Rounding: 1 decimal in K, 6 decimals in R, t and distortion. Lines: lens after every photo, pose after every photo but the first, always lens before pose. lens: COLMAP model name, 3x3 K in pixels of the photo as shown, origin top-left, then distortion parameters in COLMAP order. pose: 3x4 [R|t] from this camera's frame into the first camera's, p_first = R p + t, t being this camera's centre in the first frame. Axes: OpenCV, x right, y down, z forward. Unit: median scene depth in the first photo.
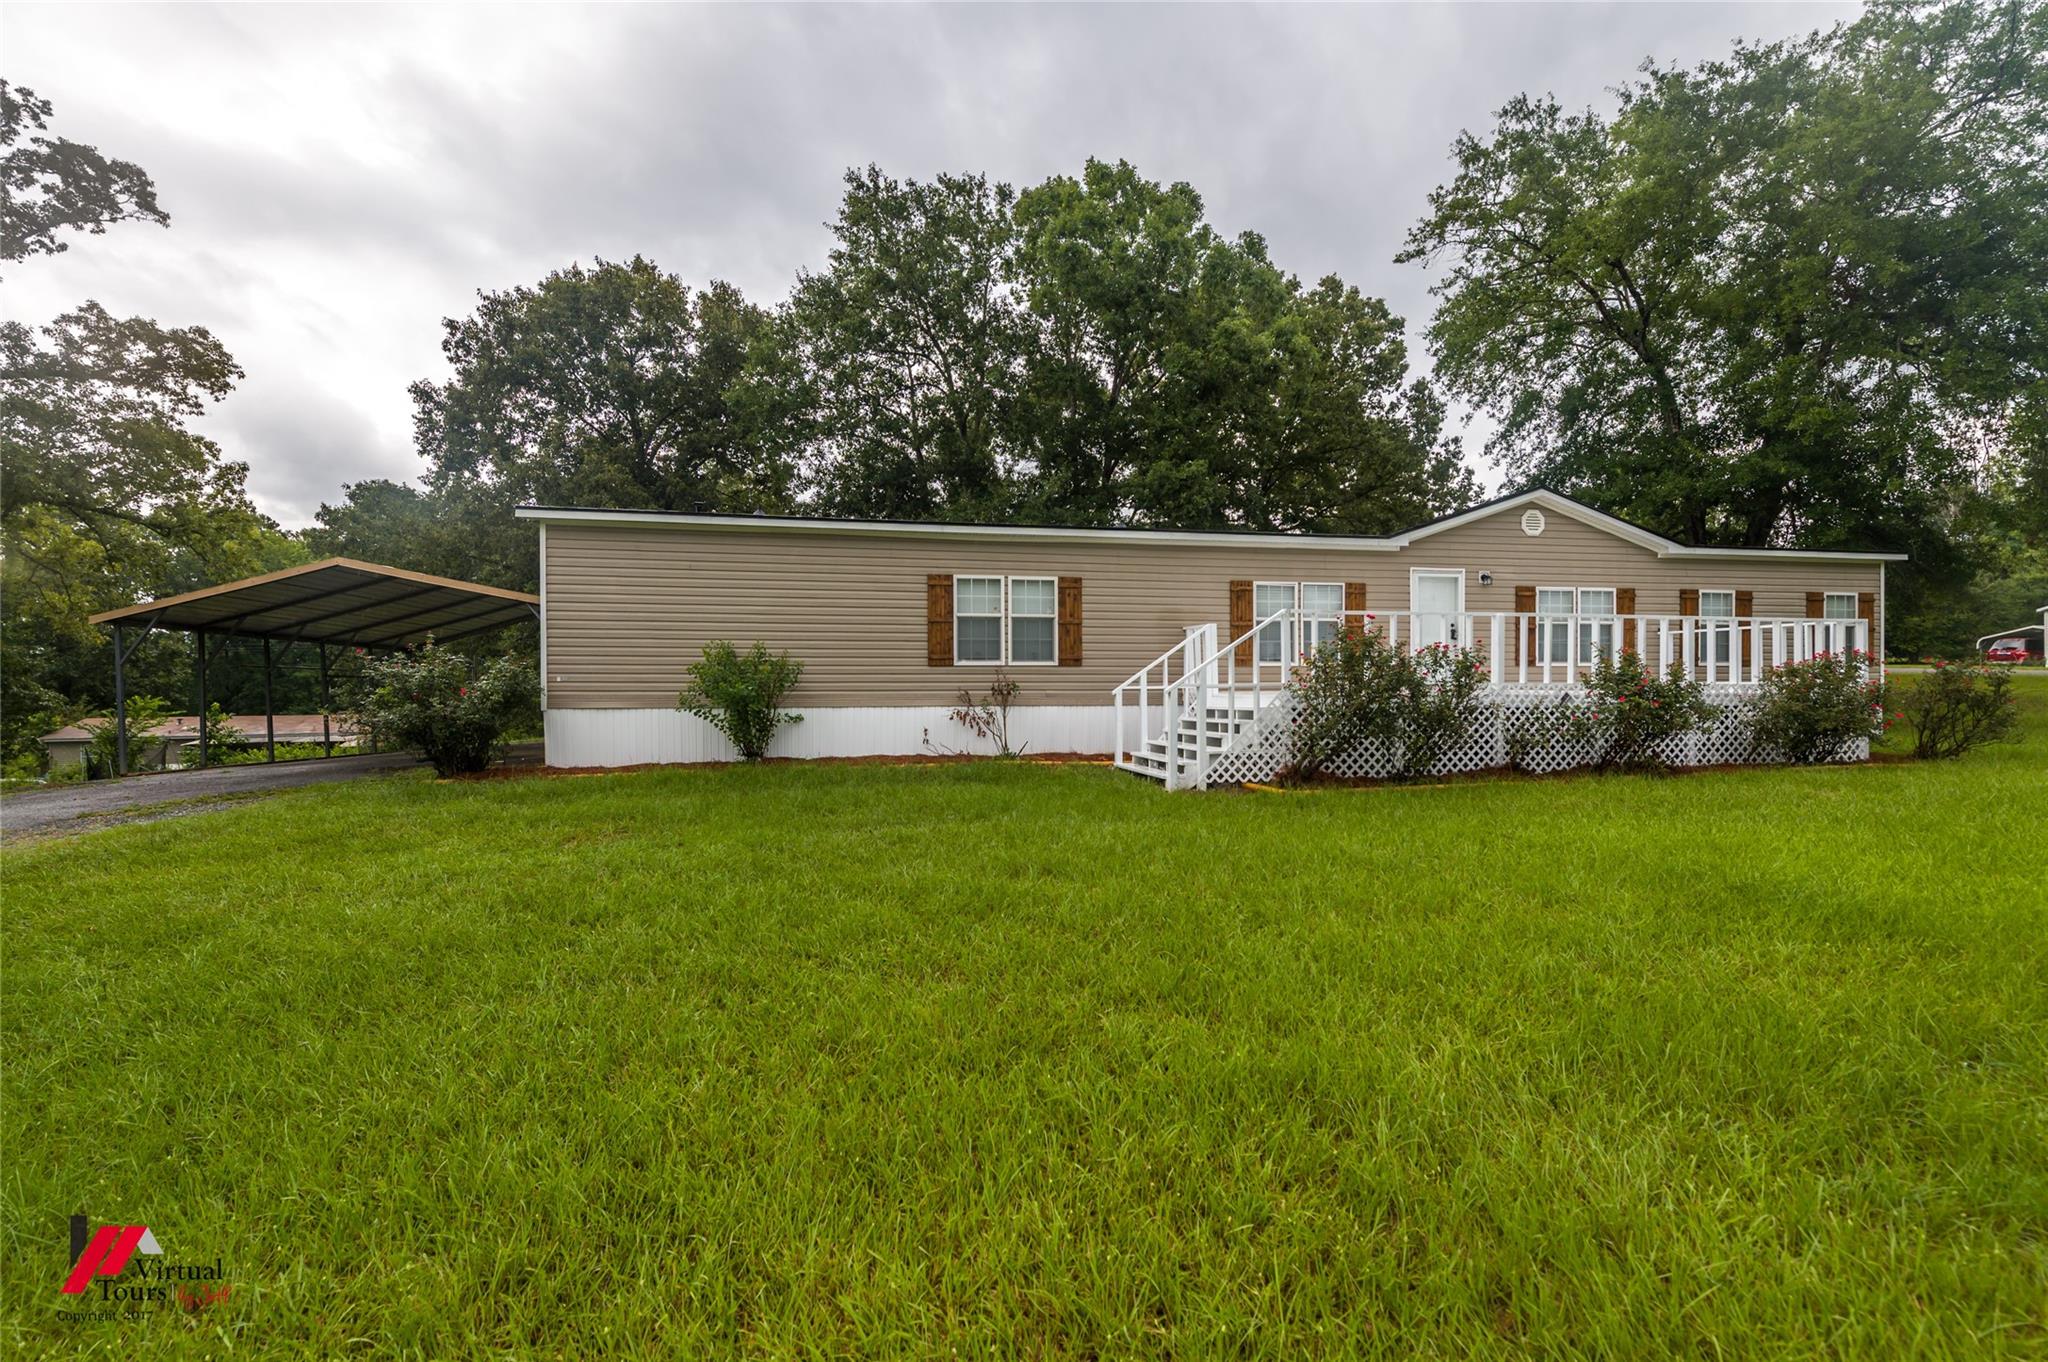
lens RADIAL K [[793.2, 0, 1024.0], [0, 793.2, 681.0], [0, 0, 1]] dist [-0.000002, -0.000002]
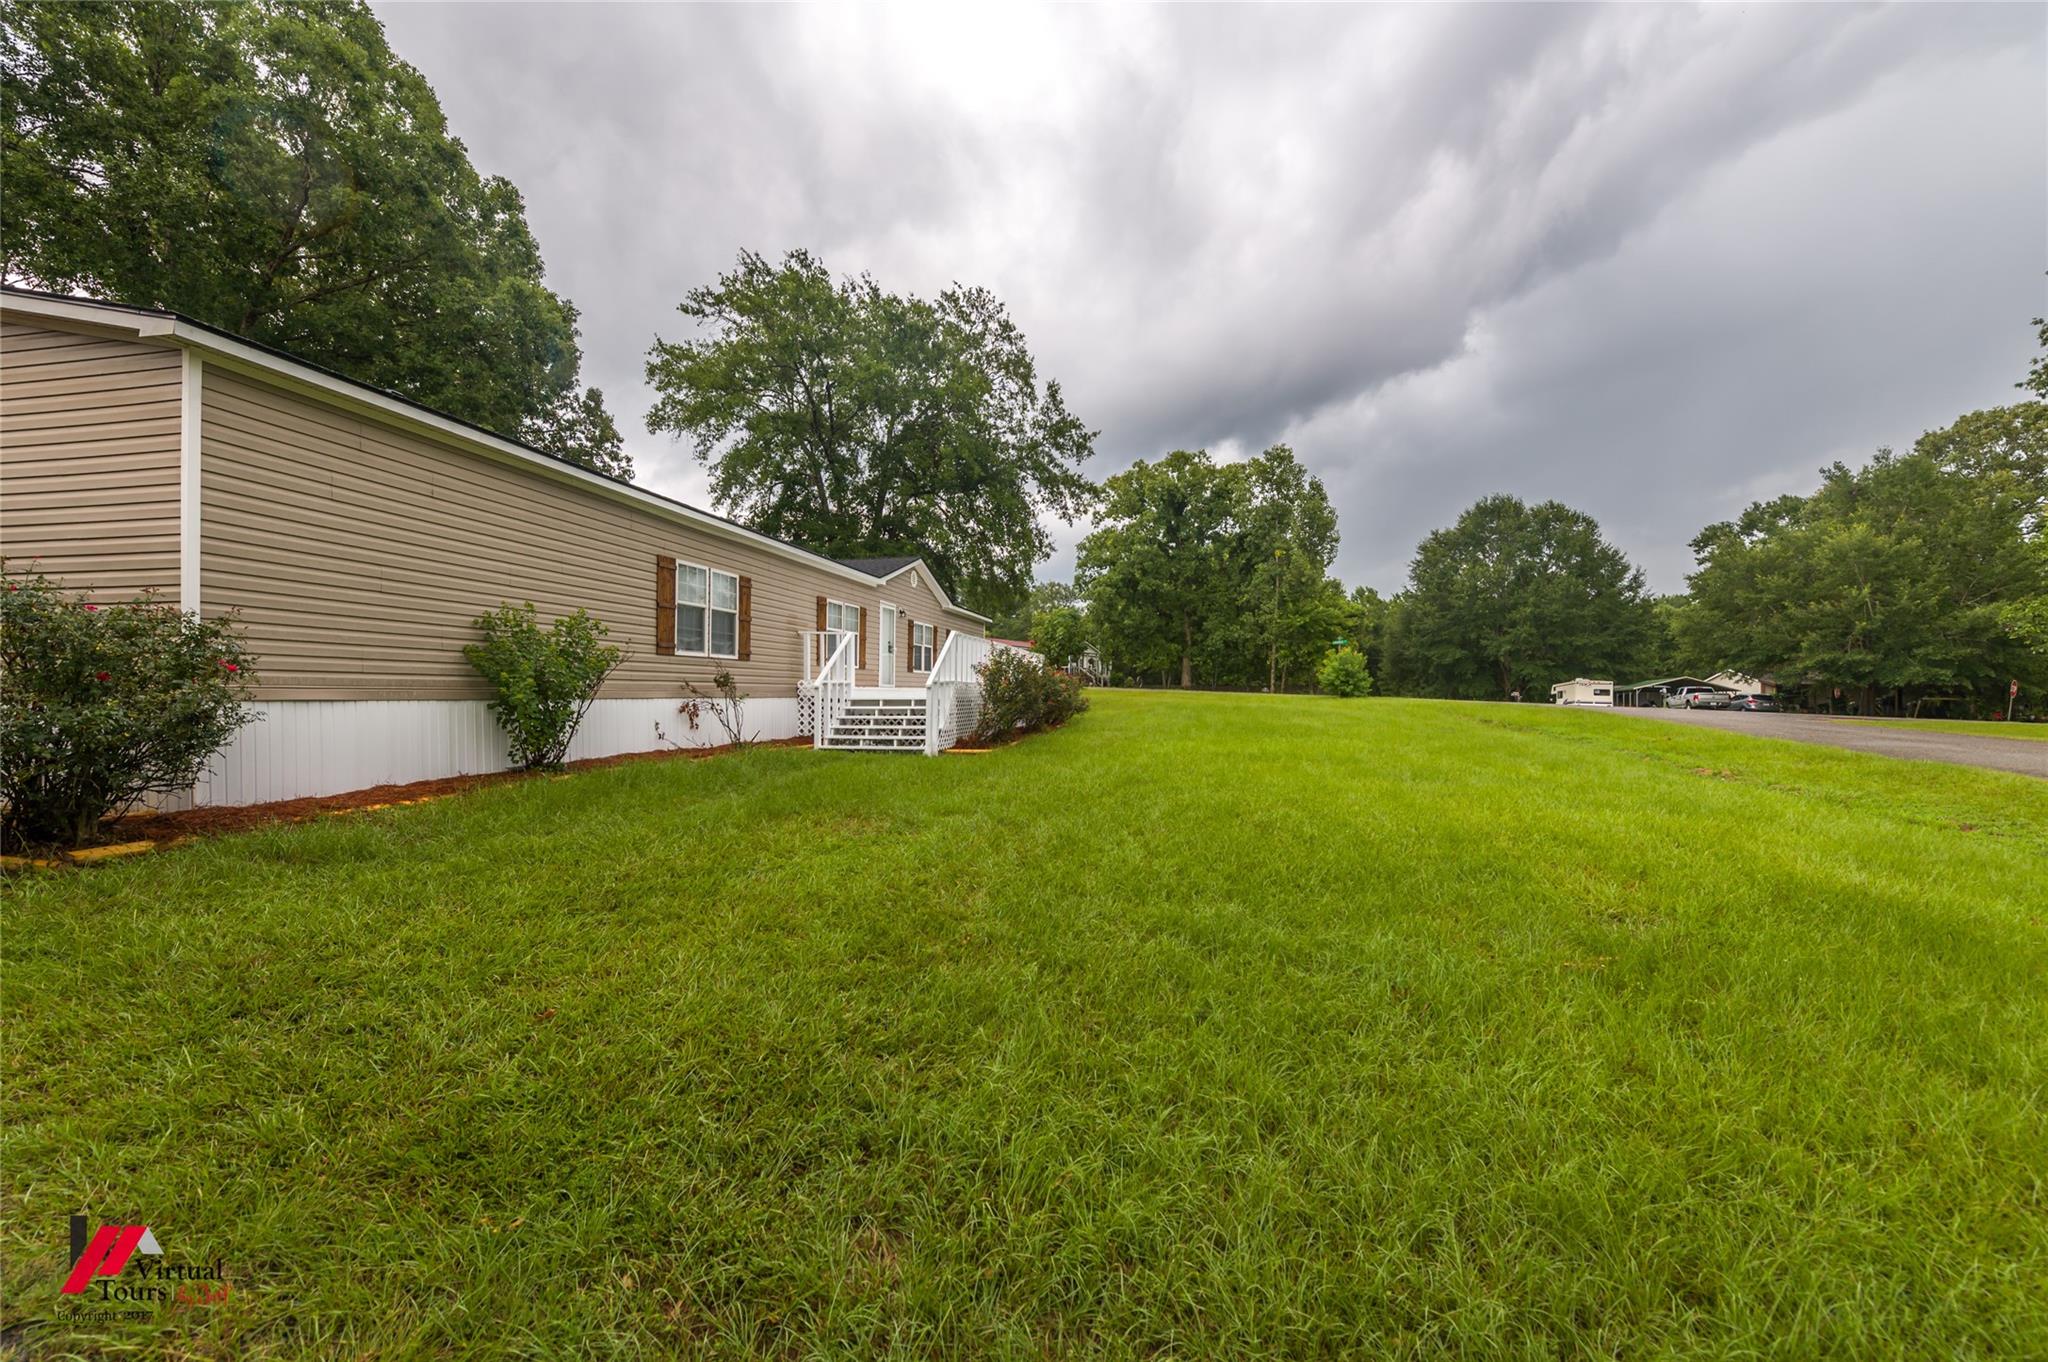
lens RADIAL K [[793.2, 0, 1024.0], [0, 793.2, 681.0], [0, 0, 1]] dist [-0.000002, -0.000002]
pose [[0.367252, 0.018459, 0.929938, -0.815260], [-0.008979, 0.999827, -0.016300, 0.023561], [-0.930078, -0.002364, 0.367354, 0.266630]]
